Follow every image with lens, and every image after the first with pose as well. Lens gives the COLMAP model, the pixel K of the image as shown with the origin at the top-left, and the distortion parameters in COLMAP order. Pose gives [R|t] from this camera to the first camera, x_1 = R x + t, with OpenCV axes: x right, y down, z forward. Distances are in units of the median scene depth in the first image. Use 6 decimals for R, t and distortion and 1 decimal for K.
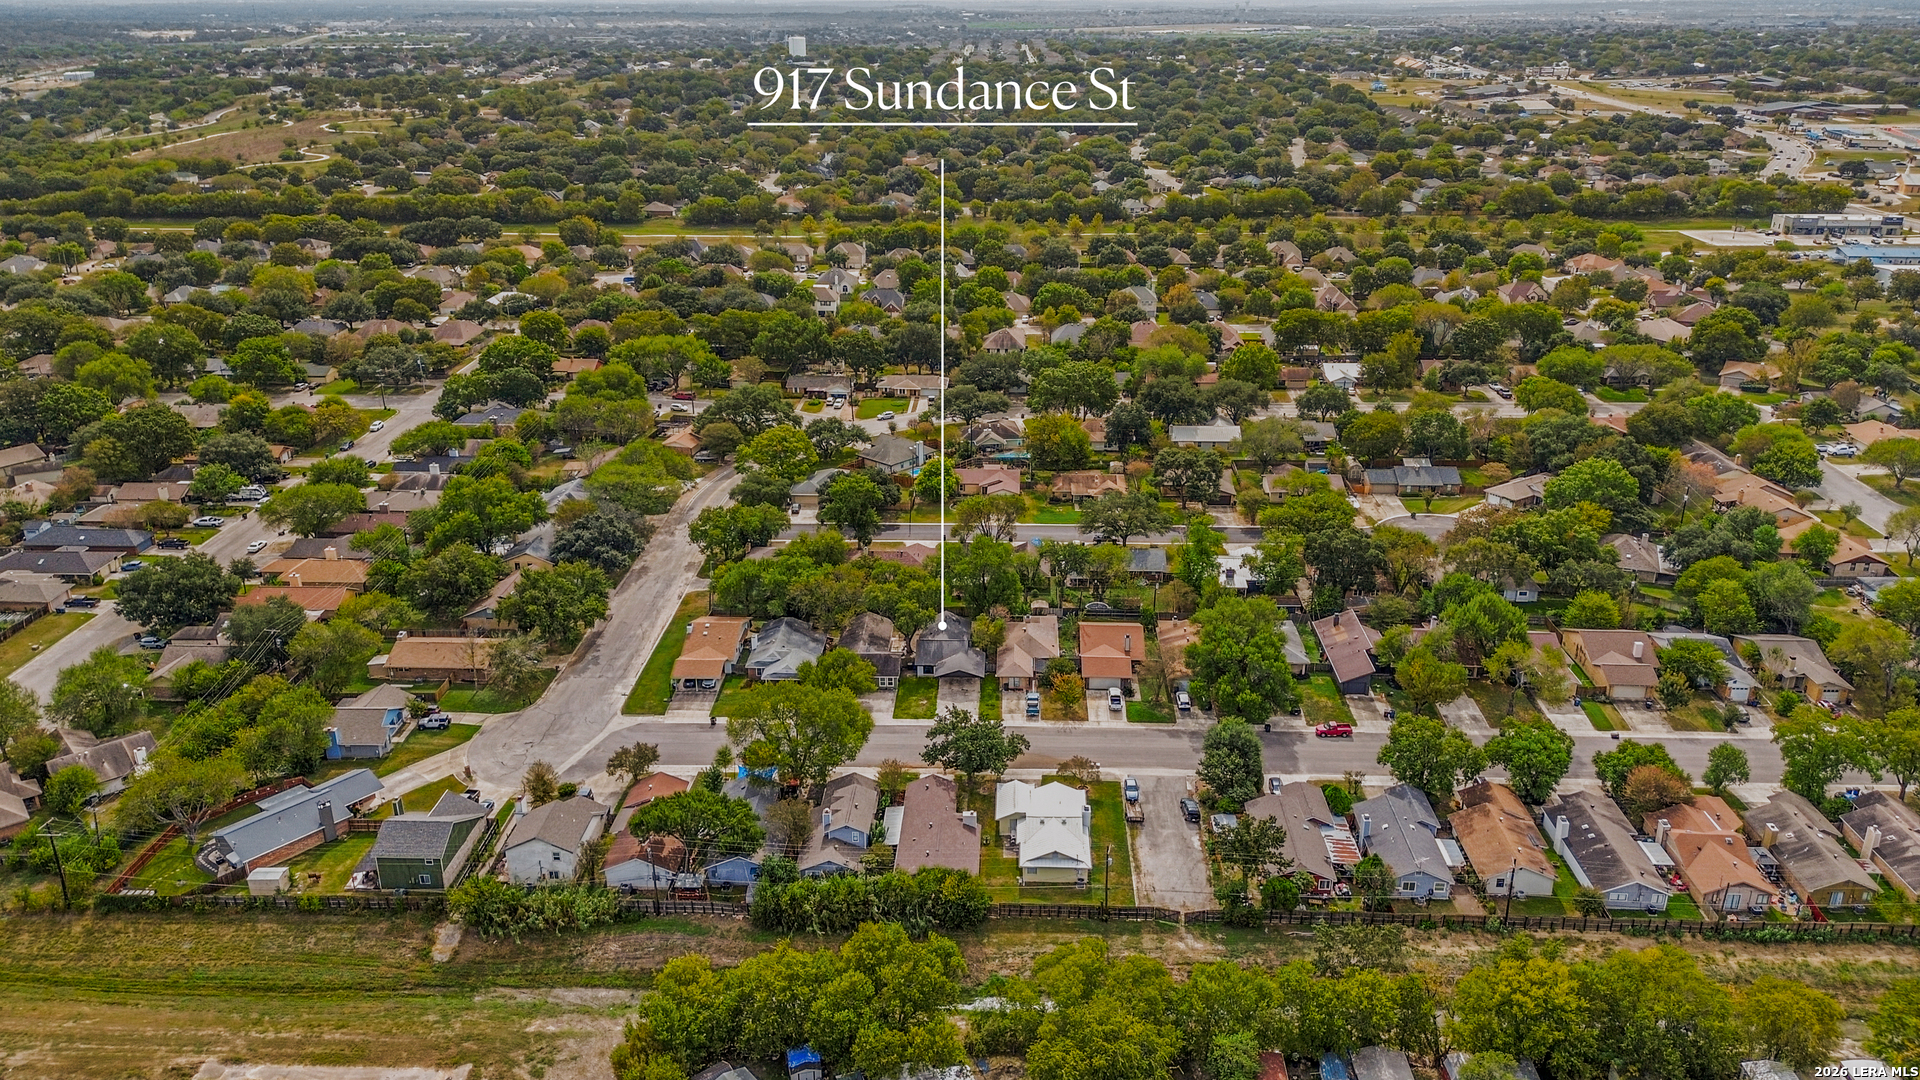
lens RADIAL K [[1379.9, 0, 963.6], [0, 1379.9, 536.0], [0, 0, 1]] dist [0.048527, -0.044393]
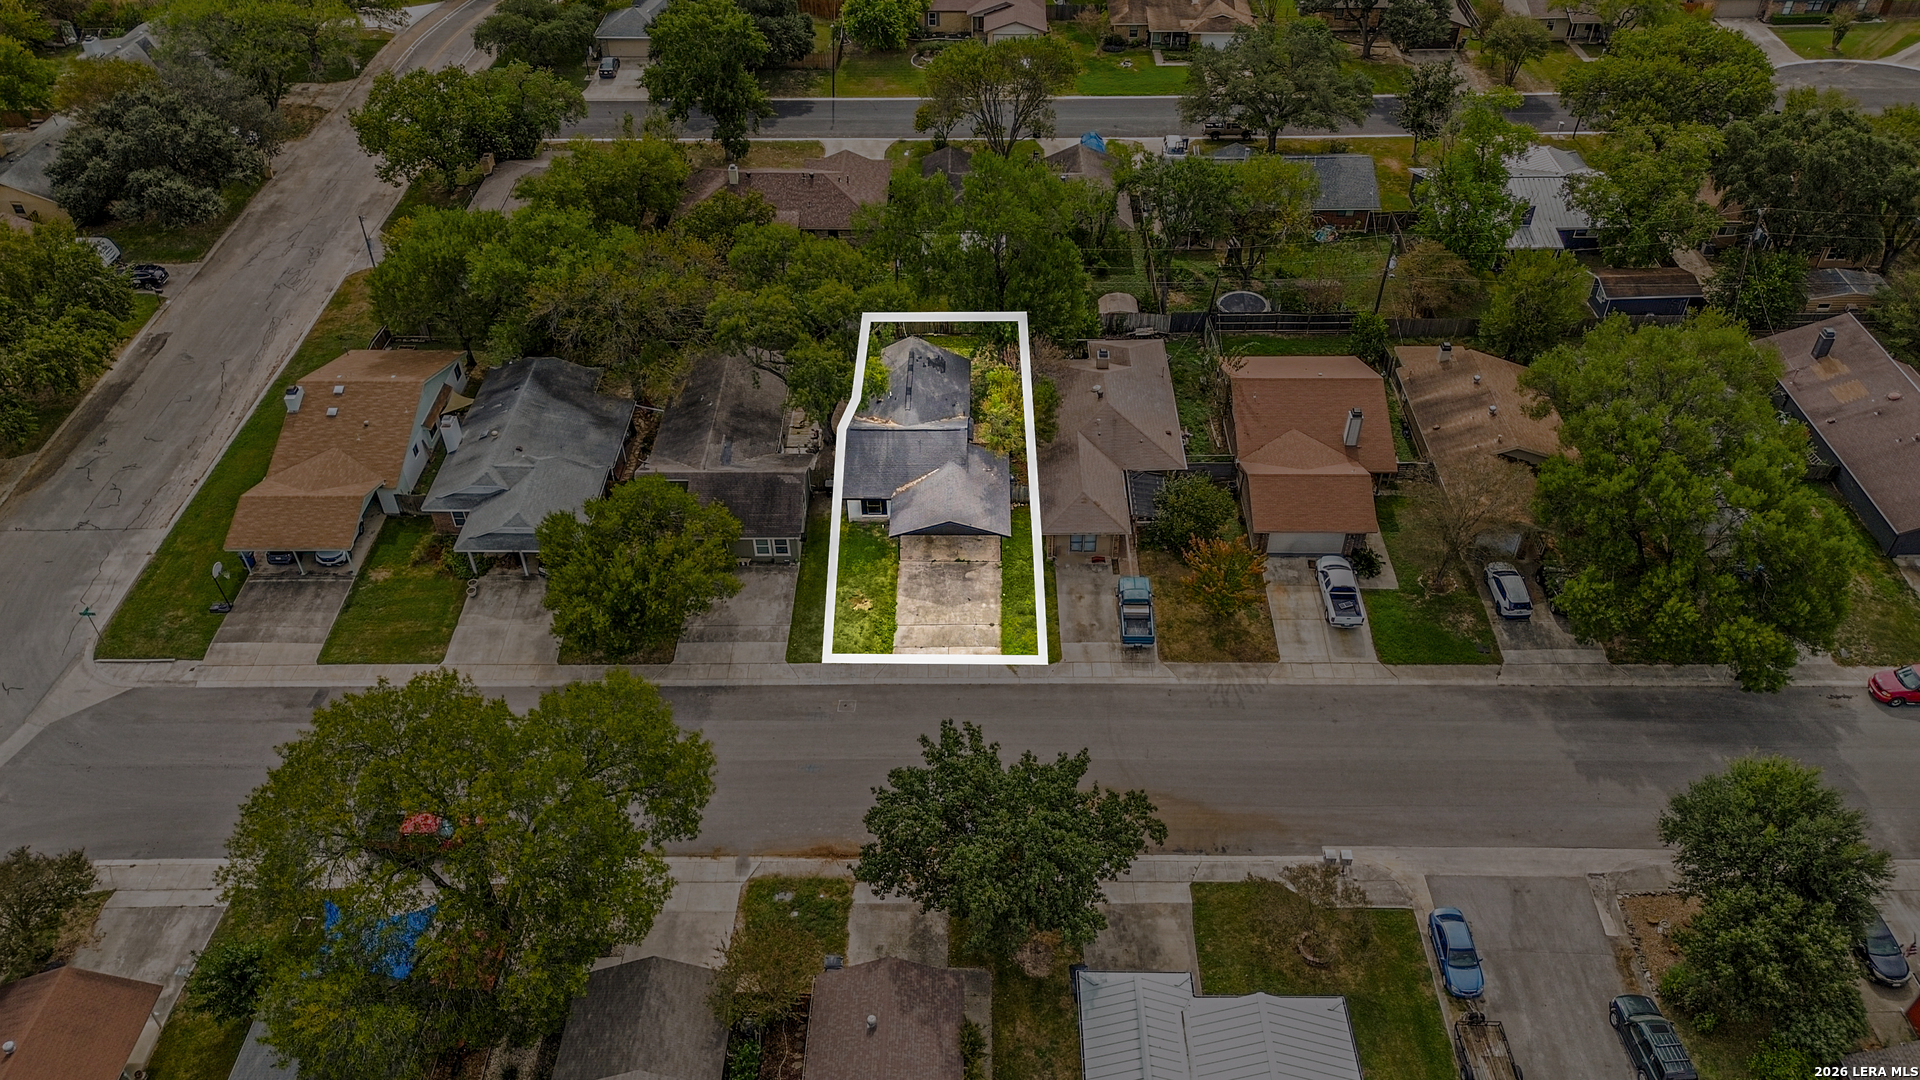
lens RADIAL K [[1379.9, 0, 967.0], [0, 1379.9, 547.7], [0, 0, 1]] dist [0.048527, -0.044393]
pose [[0.999449, -0.022156, 0.024733, -0.006976], [0.012703, 0.943303, 0.331689, -0.024493], [-0.030679, -0.331192, 0.943065, 0.528460]]
